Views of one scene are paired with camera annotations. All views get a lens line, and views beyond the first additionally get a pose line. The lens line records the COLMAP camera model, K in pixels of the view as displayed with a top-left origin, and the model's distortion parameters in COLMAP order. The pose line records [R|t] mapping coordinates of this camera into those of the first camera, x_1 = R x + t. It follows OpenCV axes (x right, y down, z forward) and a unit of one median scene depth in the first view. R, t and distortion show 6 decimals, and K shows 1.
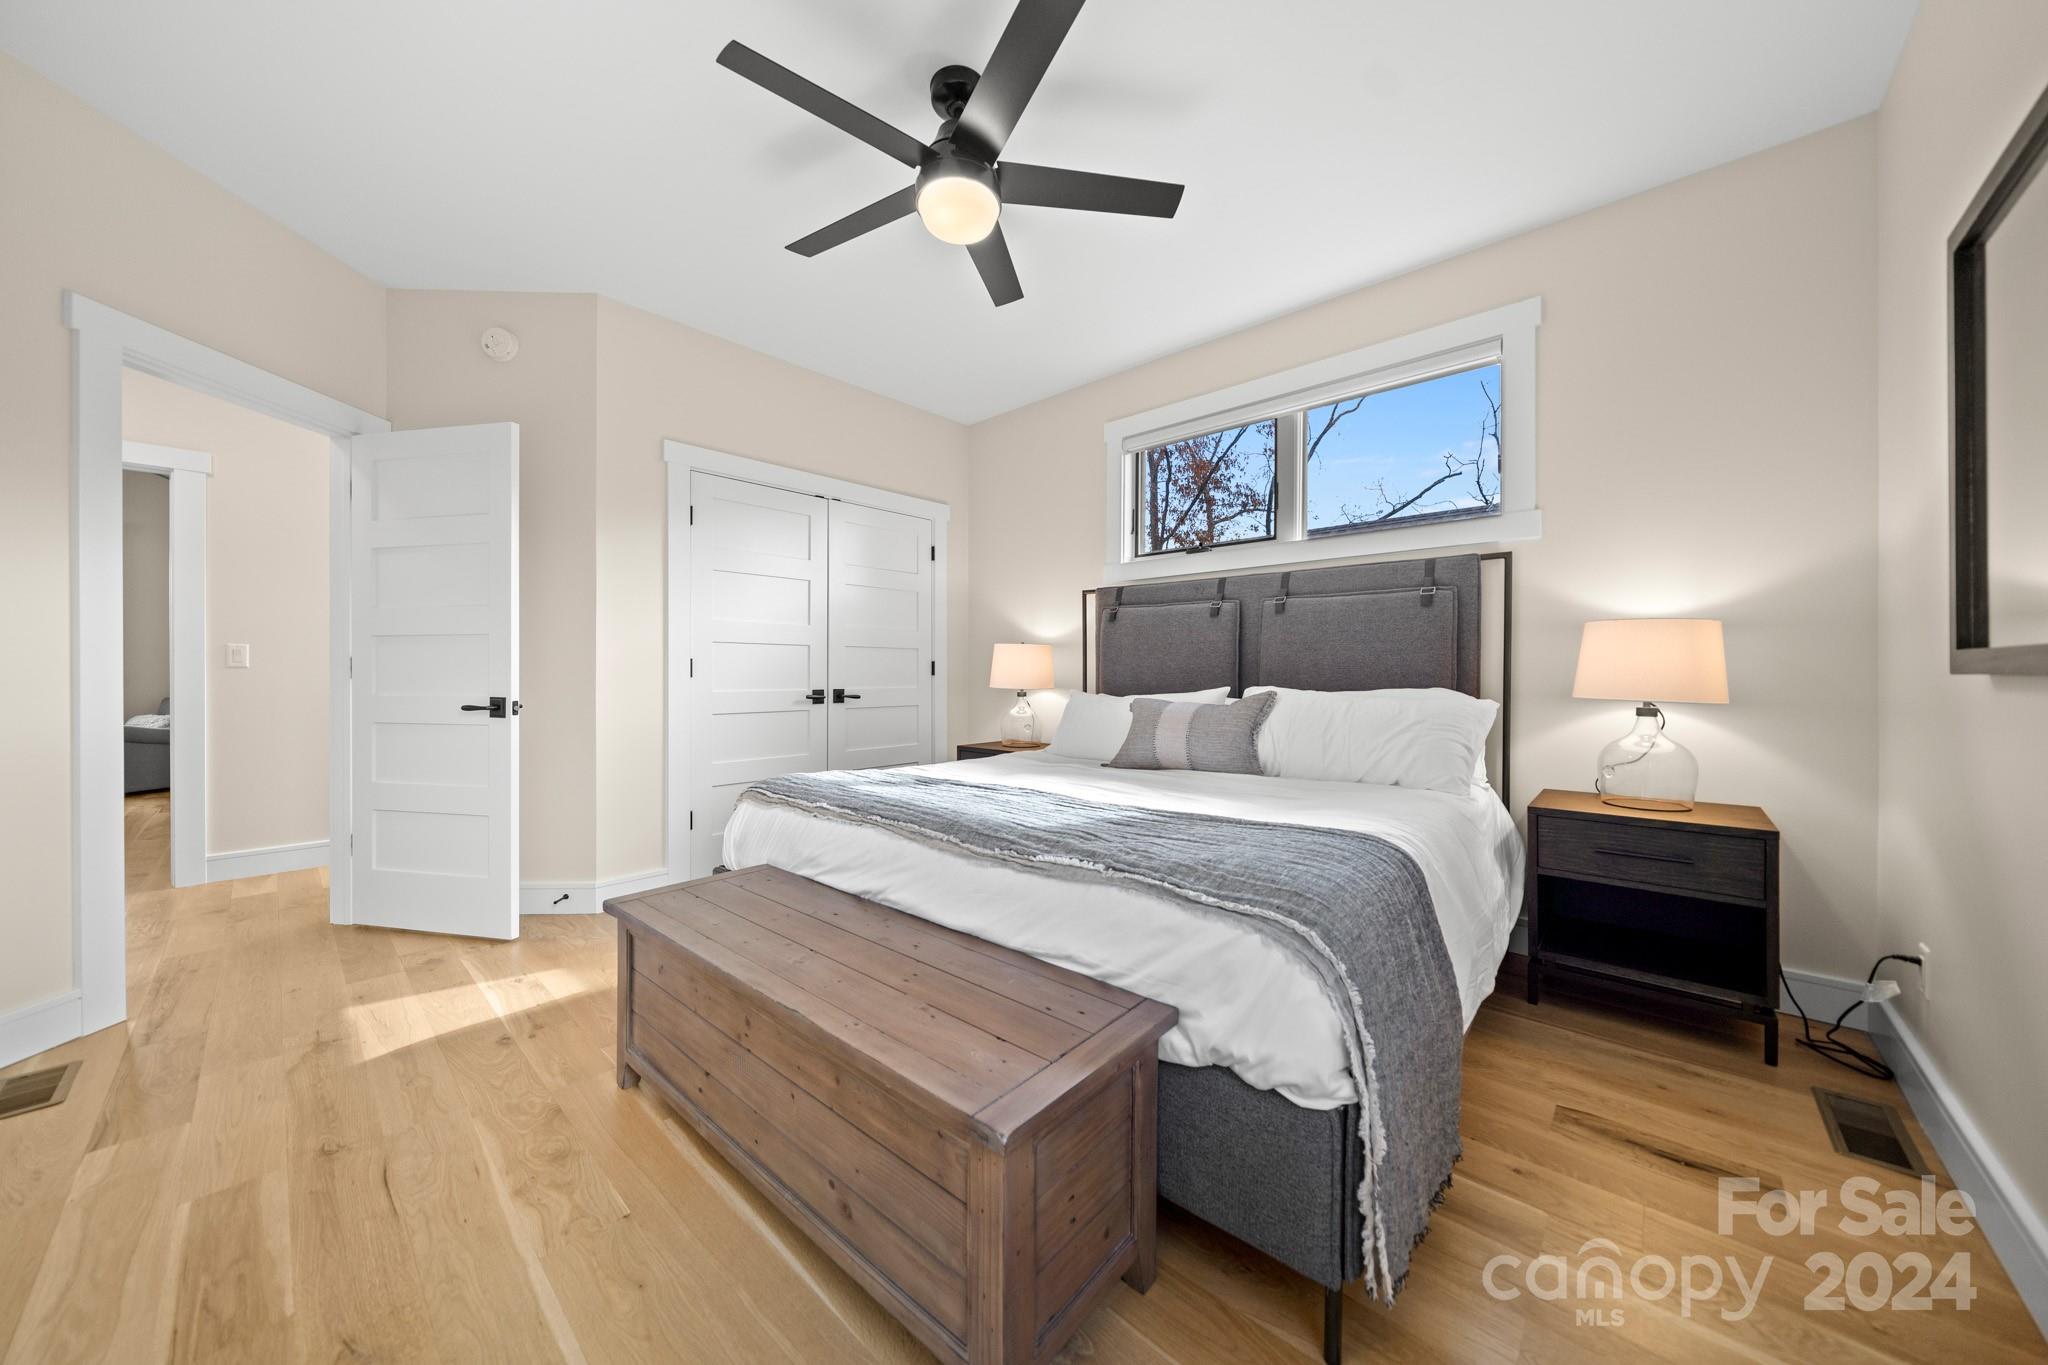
lens RADIAL K [[720.7, 0, 1024.0], [0, 720.7, 682.5], [0, 0, 1]] dist [-0.014400, 0.000031]
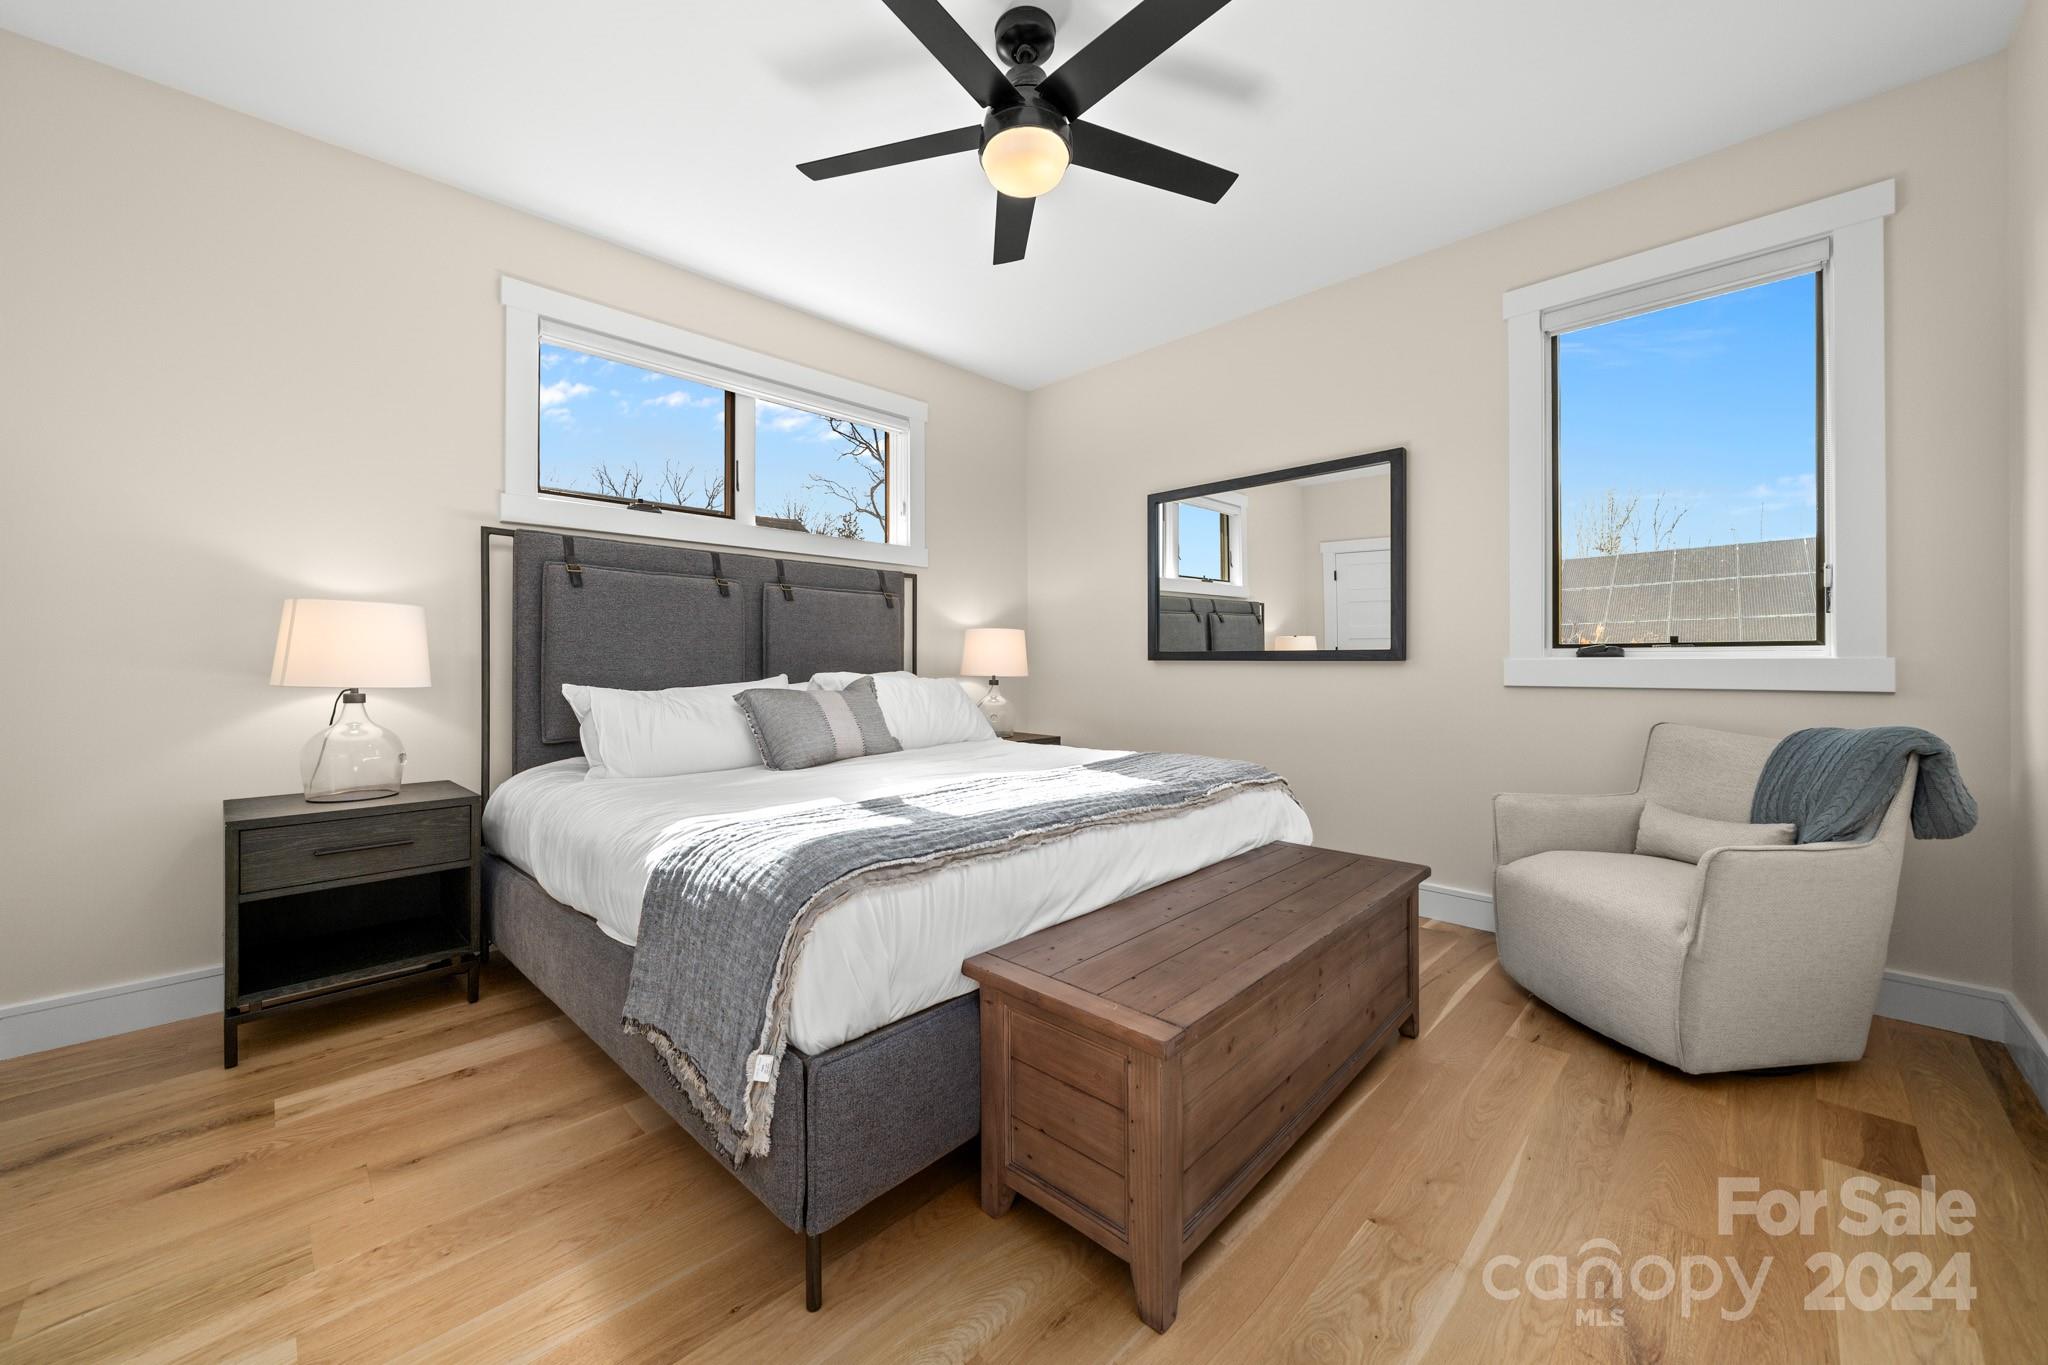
lens RADIAL K [[755.1, 0, 1017.9], [0, 755.1, 667.5], [0, 0, 1]] dist [-0.023112, -0.000013]
pose [[0.034278, -0.010265, 0.999360, -0.659293], [0.010431, 0.999896, 0.009913, -0.007577], [-0.999358, 0.010085, 0.034381, 0.602373]]
